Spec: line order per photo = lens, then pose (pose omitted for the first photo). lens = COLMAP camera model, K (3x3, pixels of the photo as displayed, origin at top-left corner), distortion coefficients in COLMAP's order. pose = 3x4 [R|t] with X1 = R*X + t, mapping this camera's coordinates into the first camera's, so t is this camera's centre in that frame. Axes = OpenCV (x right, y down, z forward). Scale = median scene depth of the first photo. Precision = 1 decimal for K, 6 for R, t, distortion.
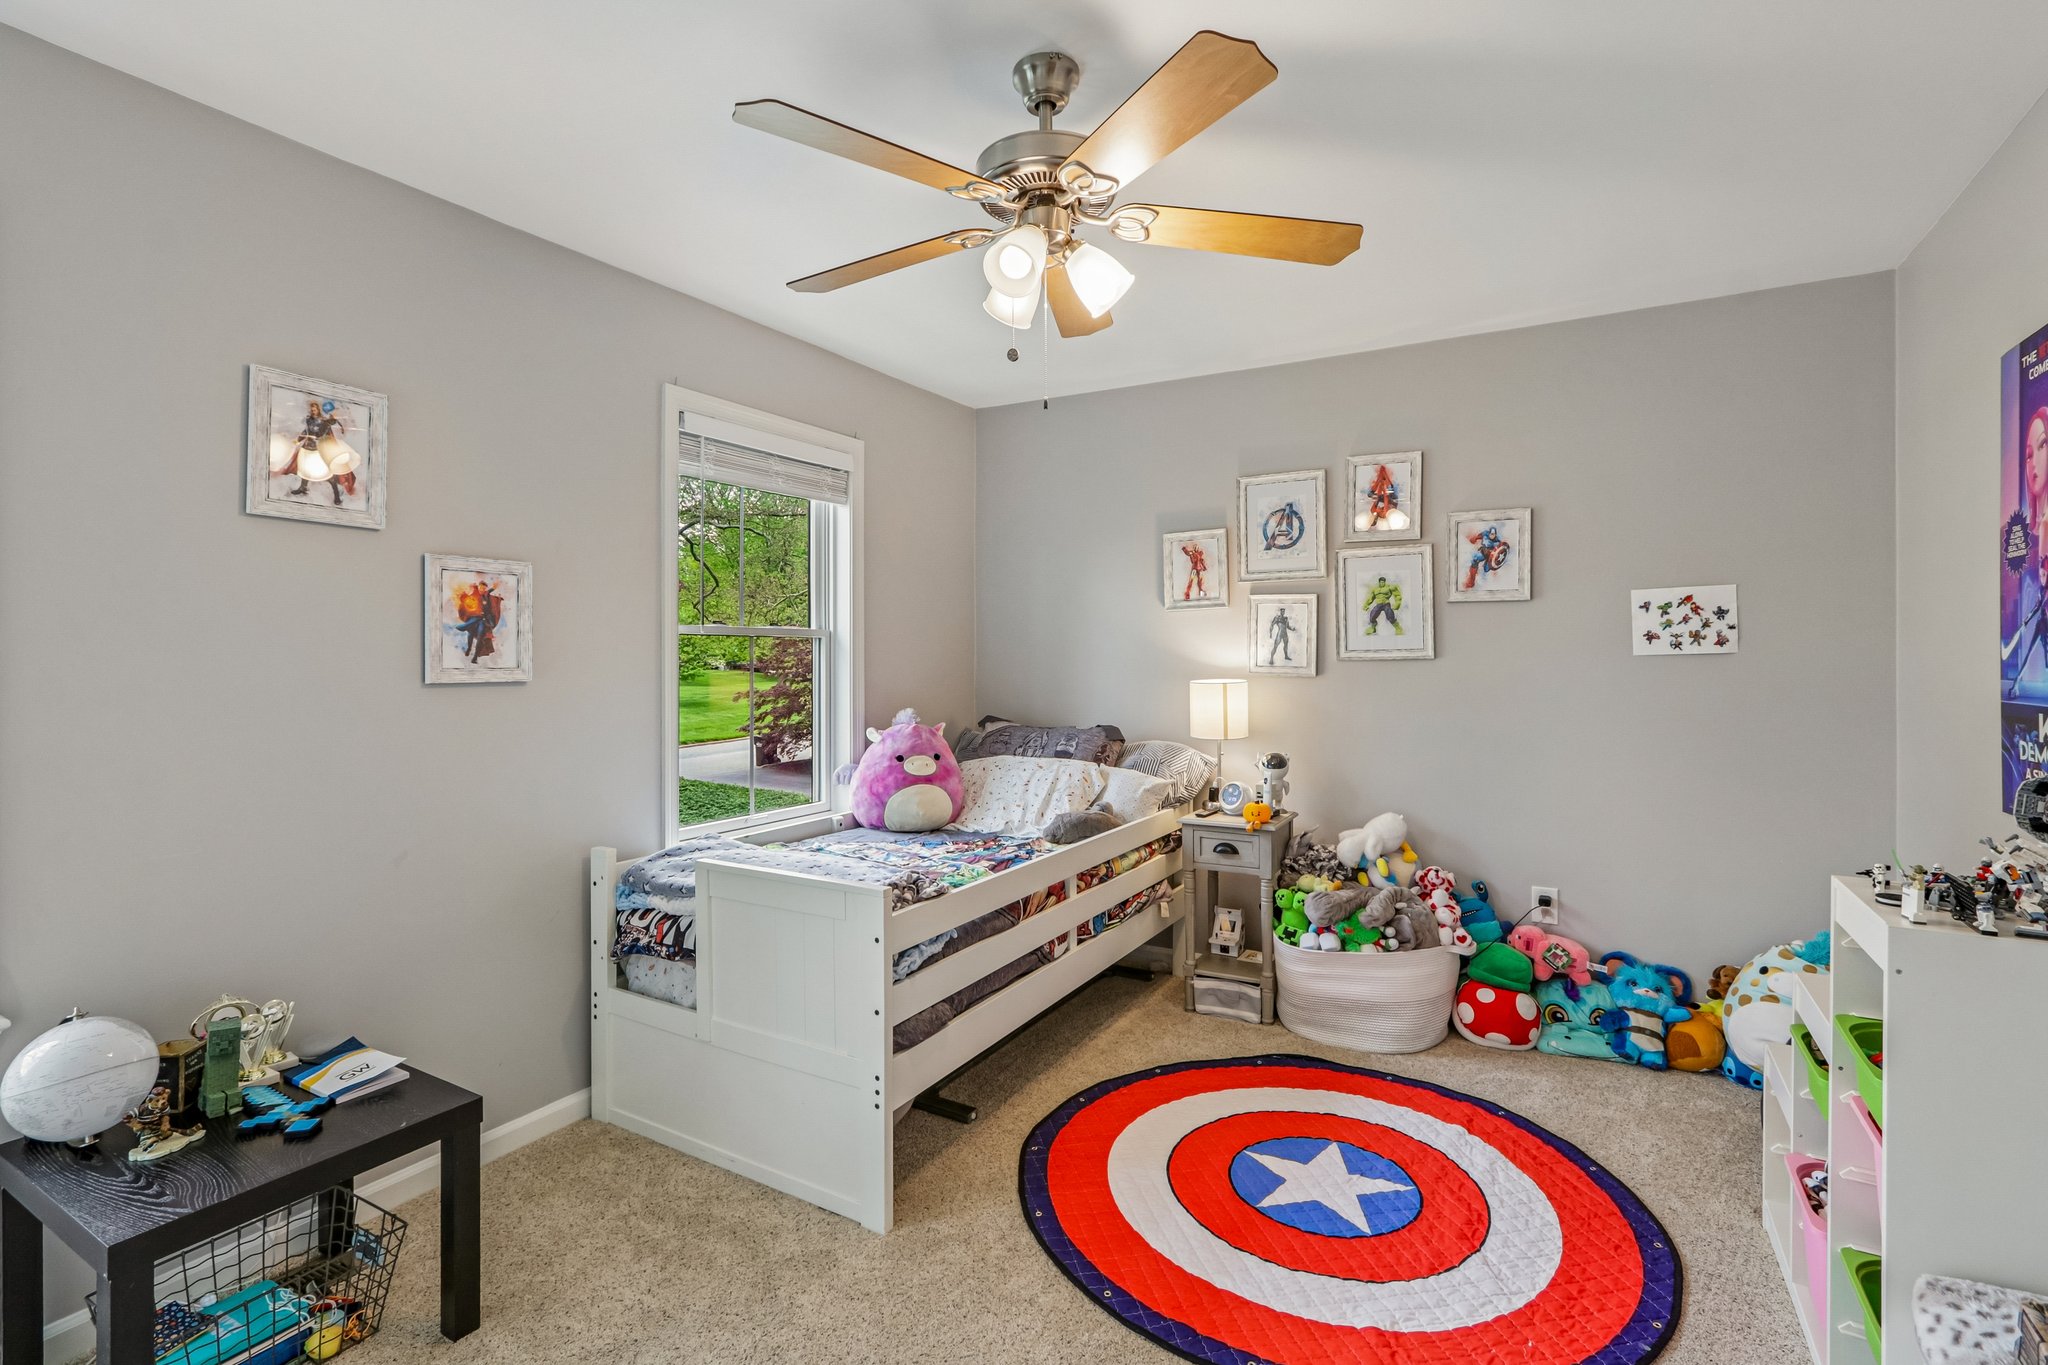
lens RADIAL K [[959.3, 0, 1015.5], [0, 959.3, 656.5], [0, 0, 1]] dist [-0.000411, -0.000006]
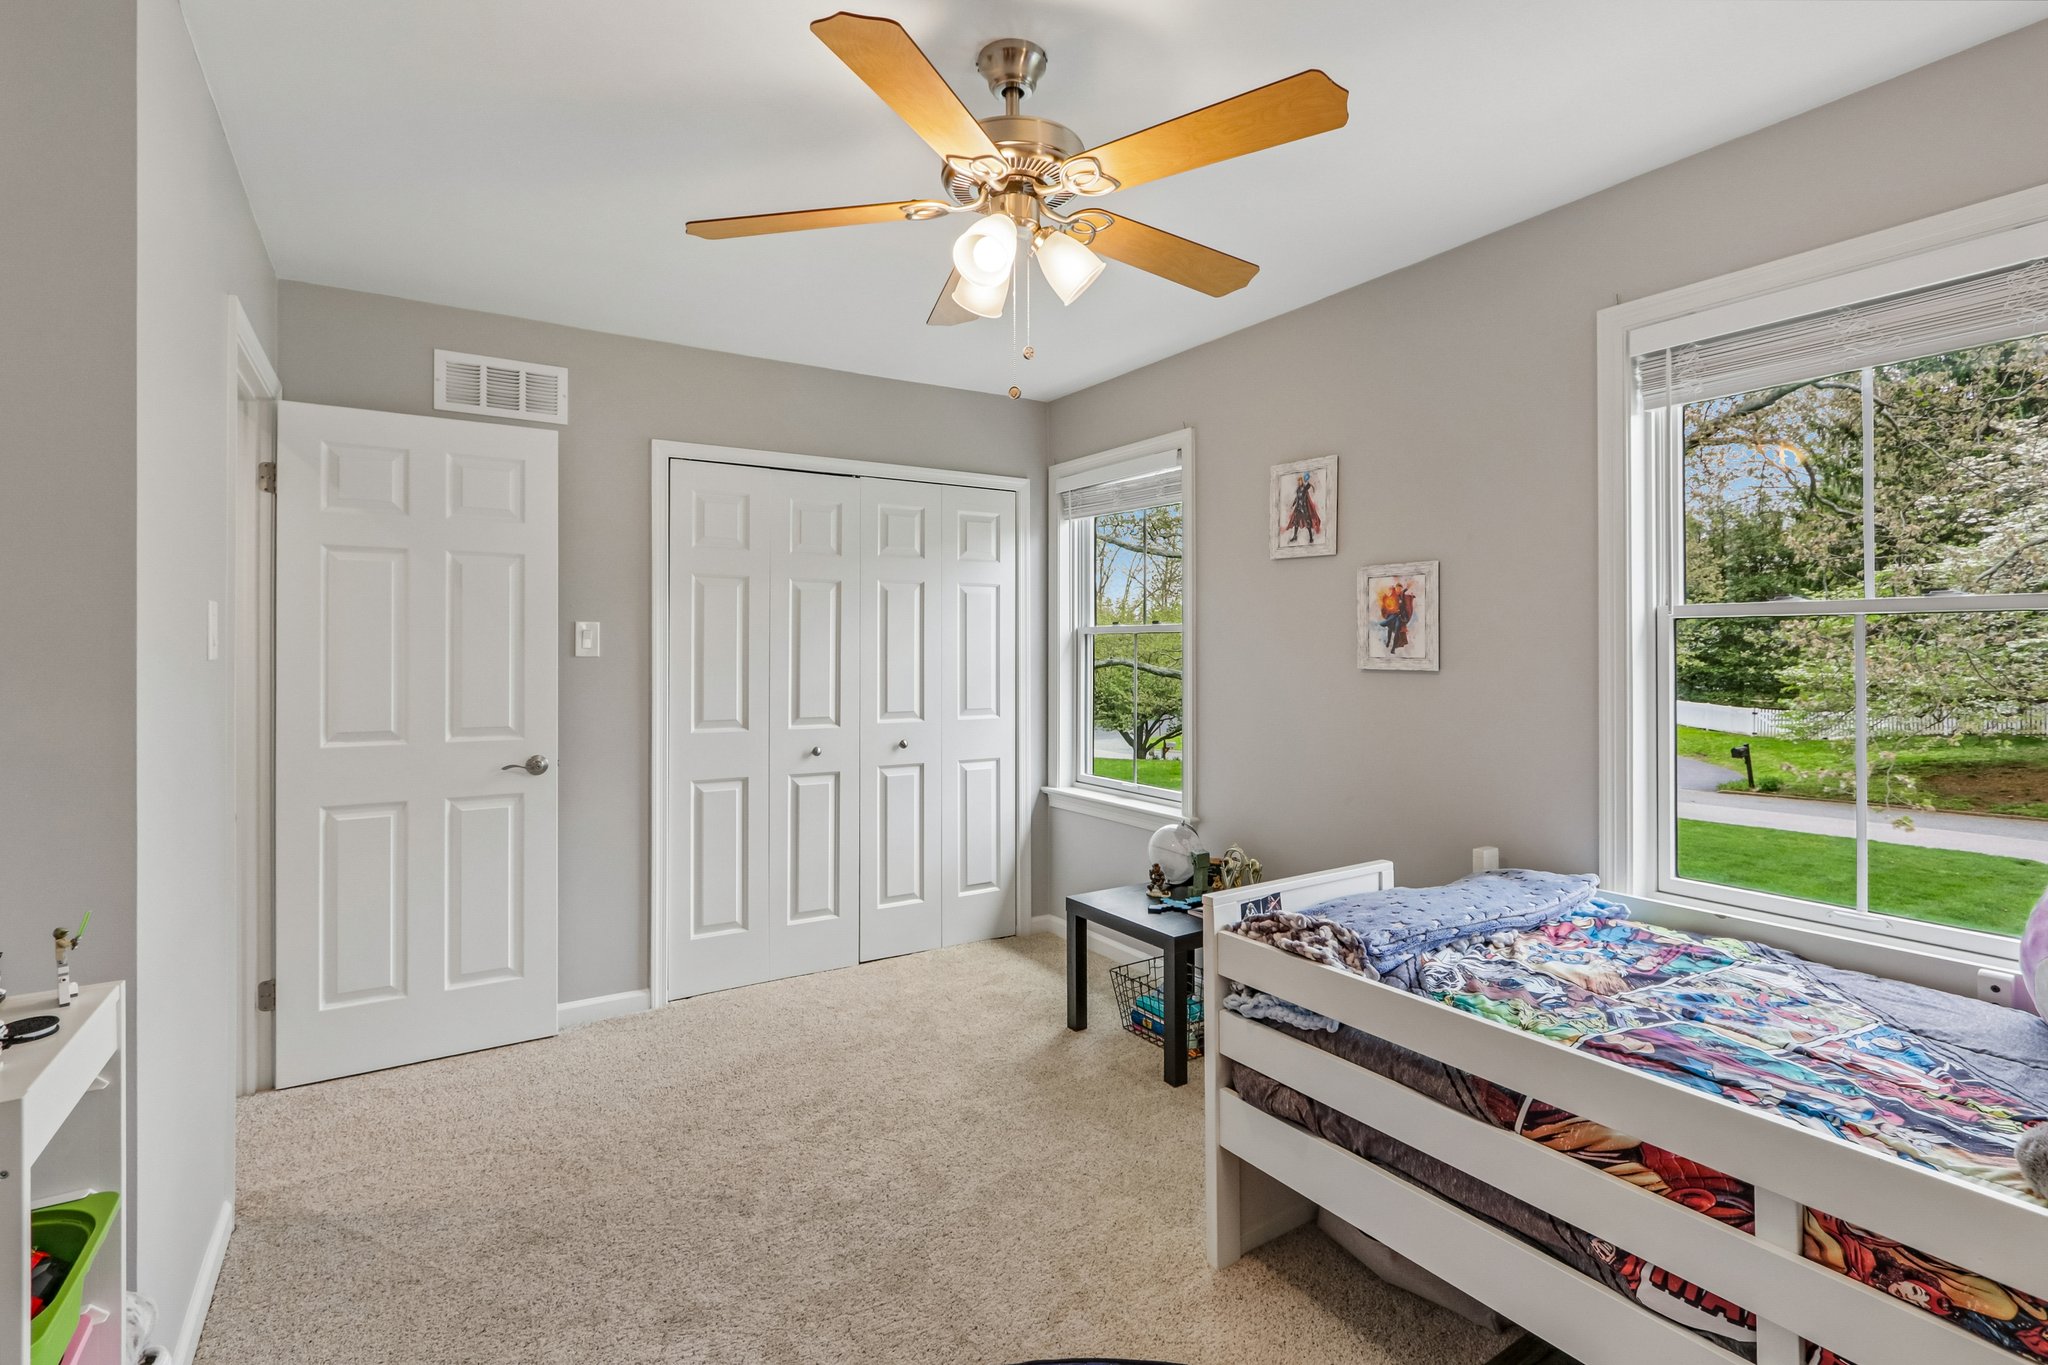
lens RADIAL K [[959.3, 0, 1015.5], [0, 959.3, 656.5], [0, 0, 1]] dist [-0.000411, -0.000006]
pose [[-0.451302, 0.011378, -0.892299, 0.692999], [0.002882, 0.999932, 0.011293, -0.003939], [0.892367, 0.002525, -0.451304, 1.106225]]
